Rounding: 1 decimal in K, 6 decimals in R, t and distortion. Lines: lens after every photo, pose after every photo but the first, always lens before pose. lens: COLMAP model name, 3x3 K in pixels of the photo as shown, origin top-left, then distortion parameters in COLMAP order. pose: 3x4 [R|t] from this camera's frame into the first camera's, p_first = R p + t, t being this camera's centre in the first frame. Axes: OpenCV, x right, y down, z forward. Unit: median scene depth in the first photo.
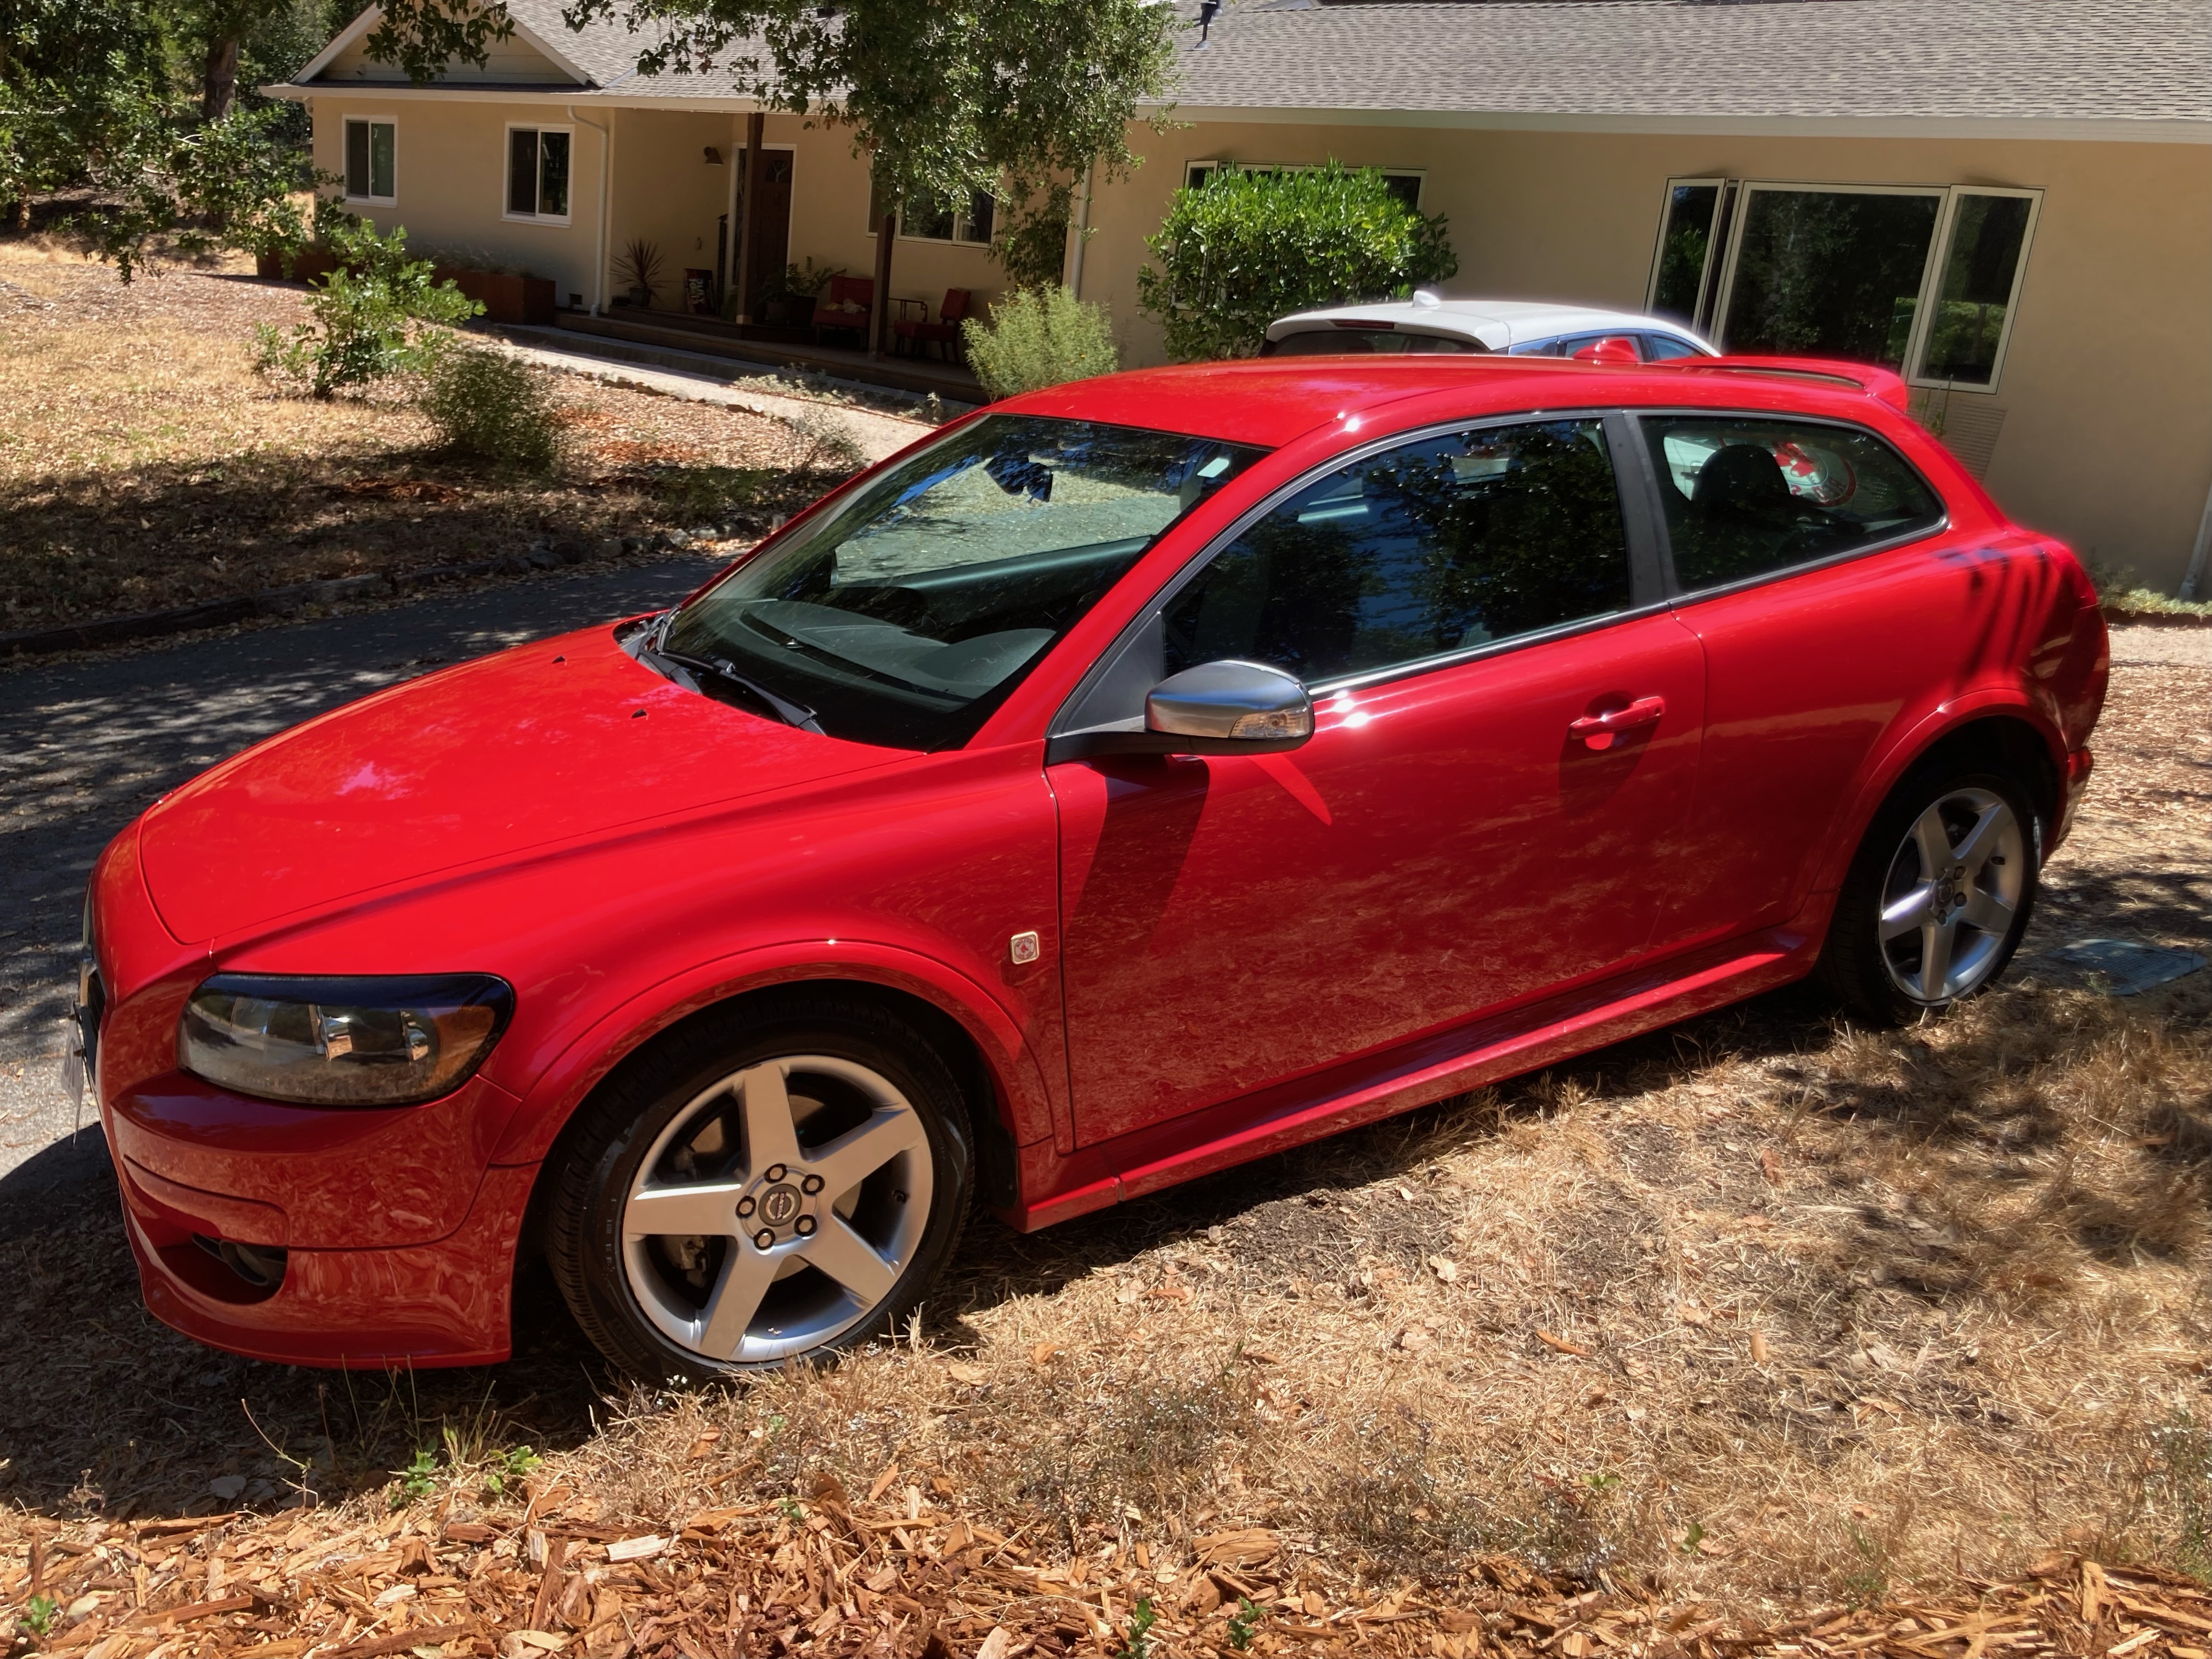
lens RADIAL K [[1793.1, 0, 1106.0], [0, 1793.1, 829.5], [0, 0, 1]] dist [0.046378, 0.007054]
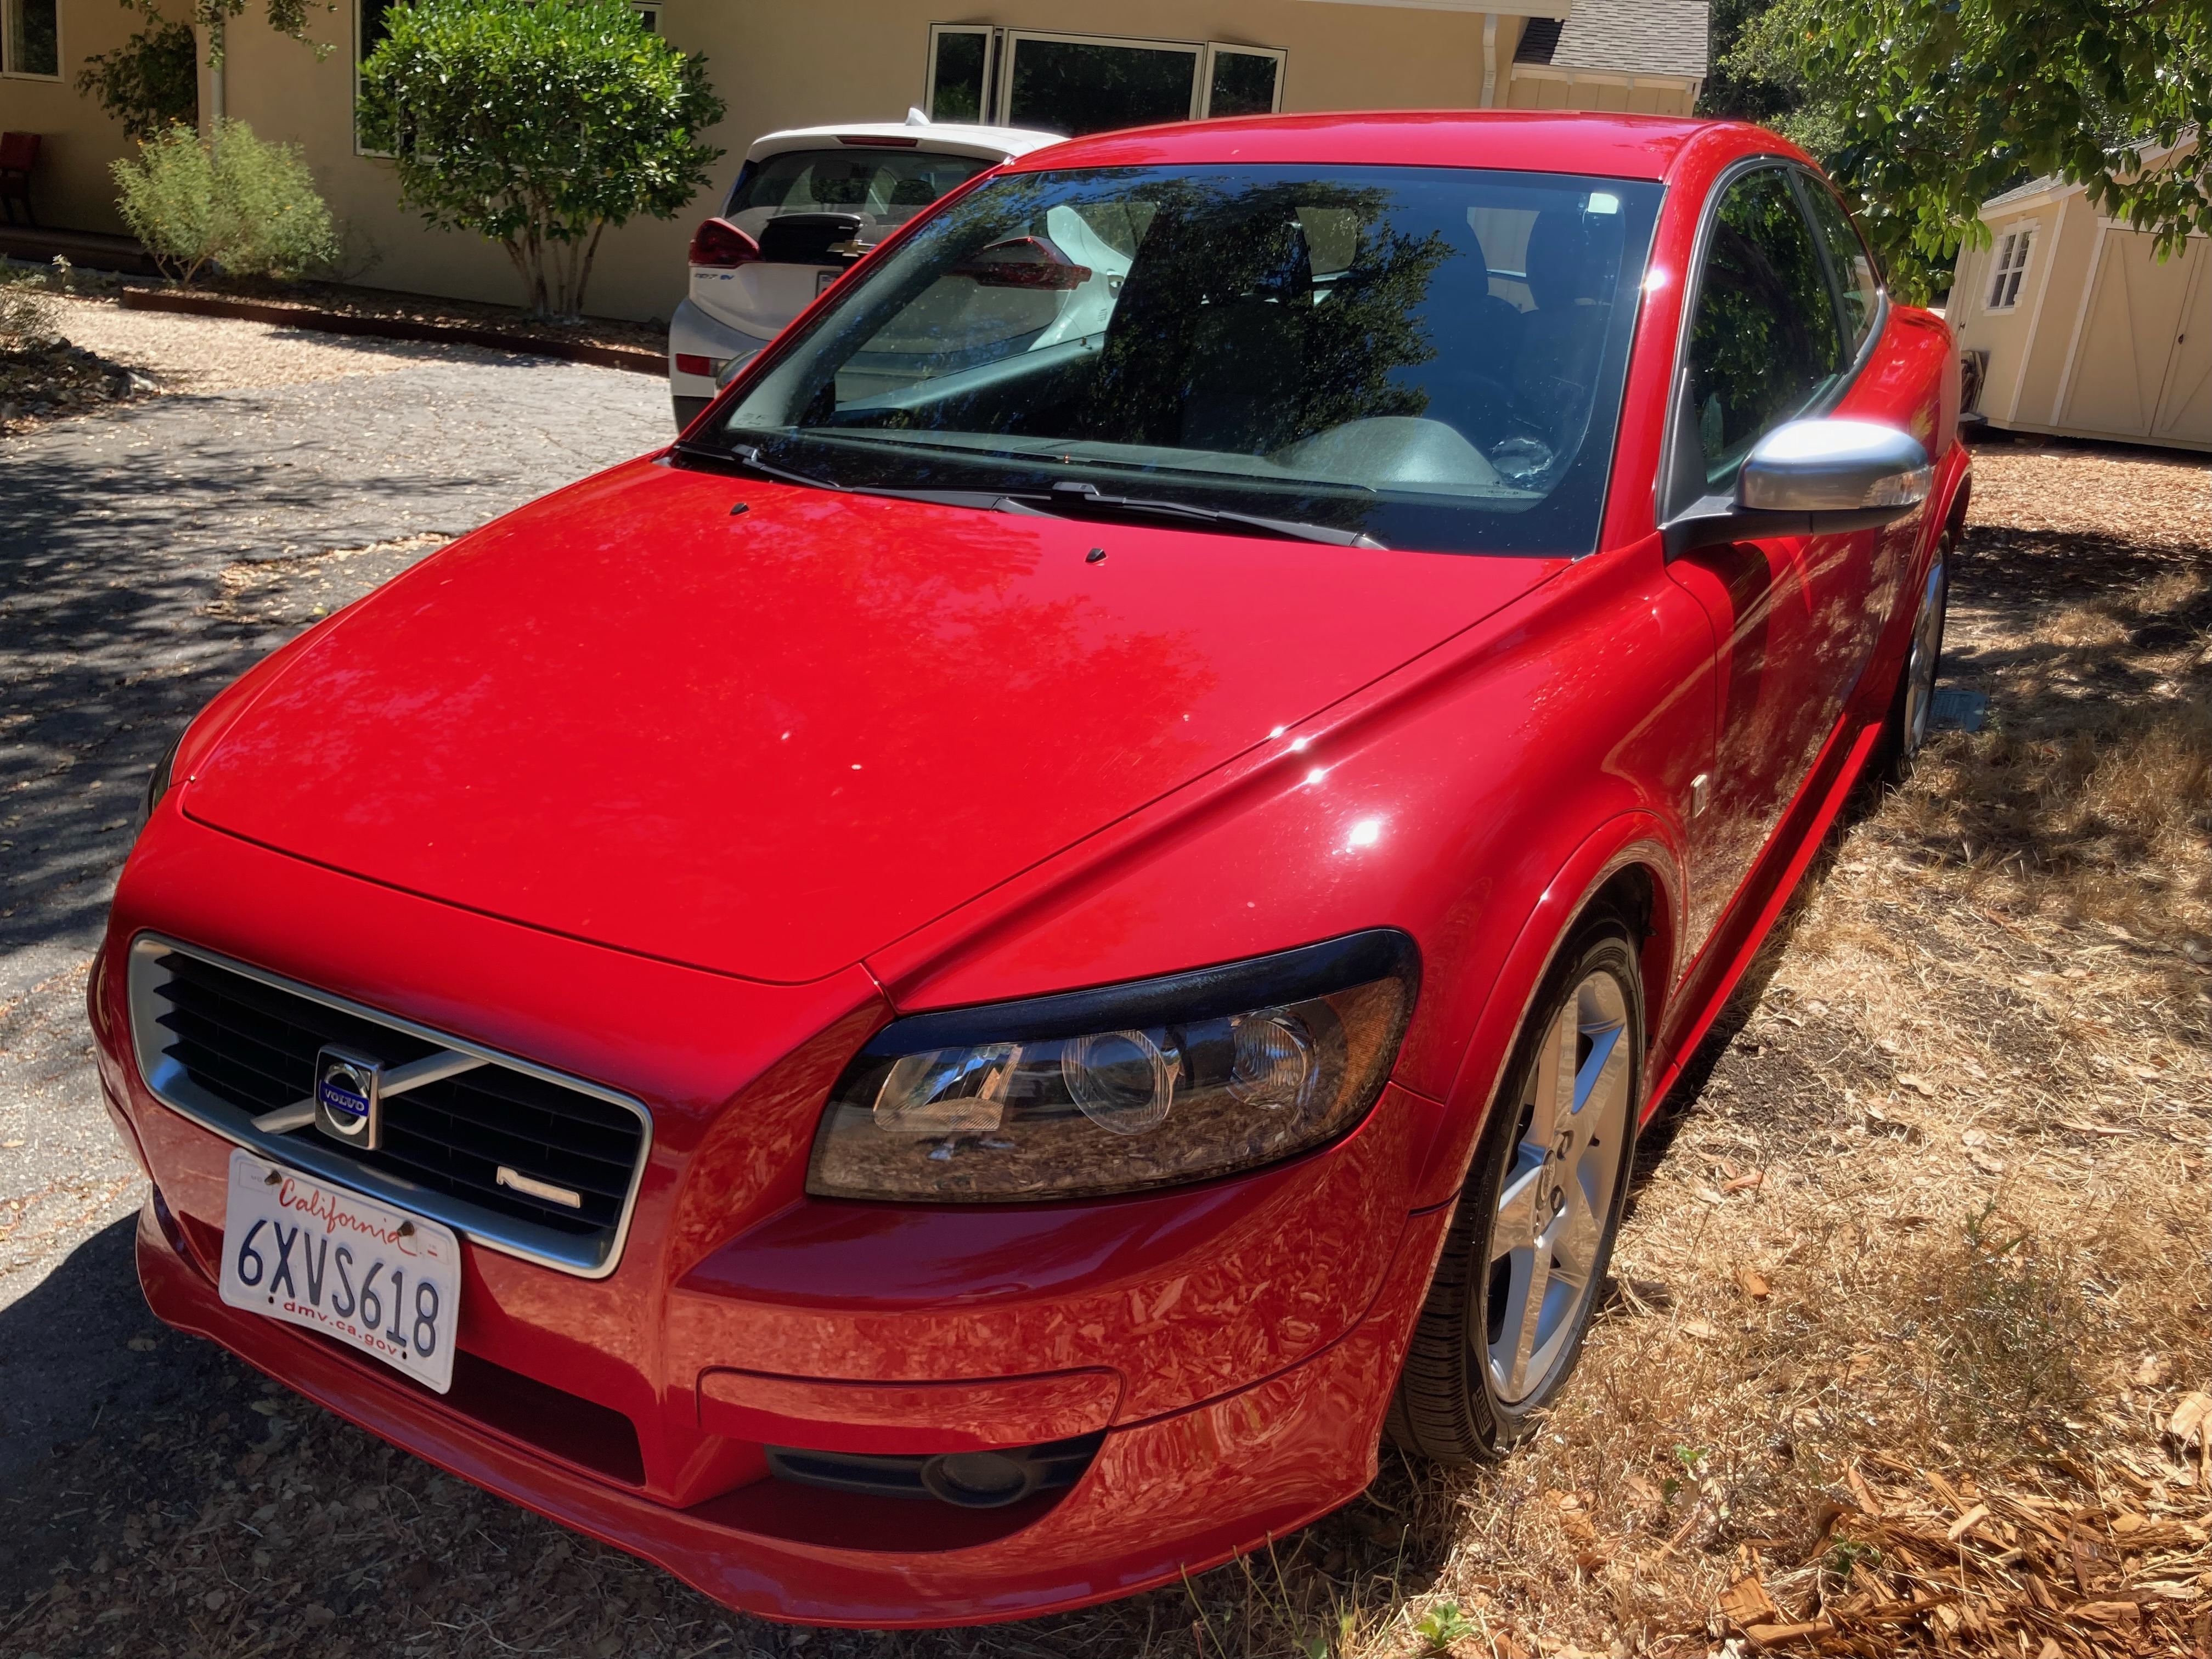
lens RADIAL K [[1793.1, 0, 1106.0], [0, 1793.1, 829.5], [0, 0, 1]] dist [0.046378, 0.007054]
pose [[0.883974, -0.155528, 0.440909, -0.110416], [0.128915, 0.987572, 0.089902, -0.003818], [-0.449411, -0.022631, 0.893038, 0.071754]]
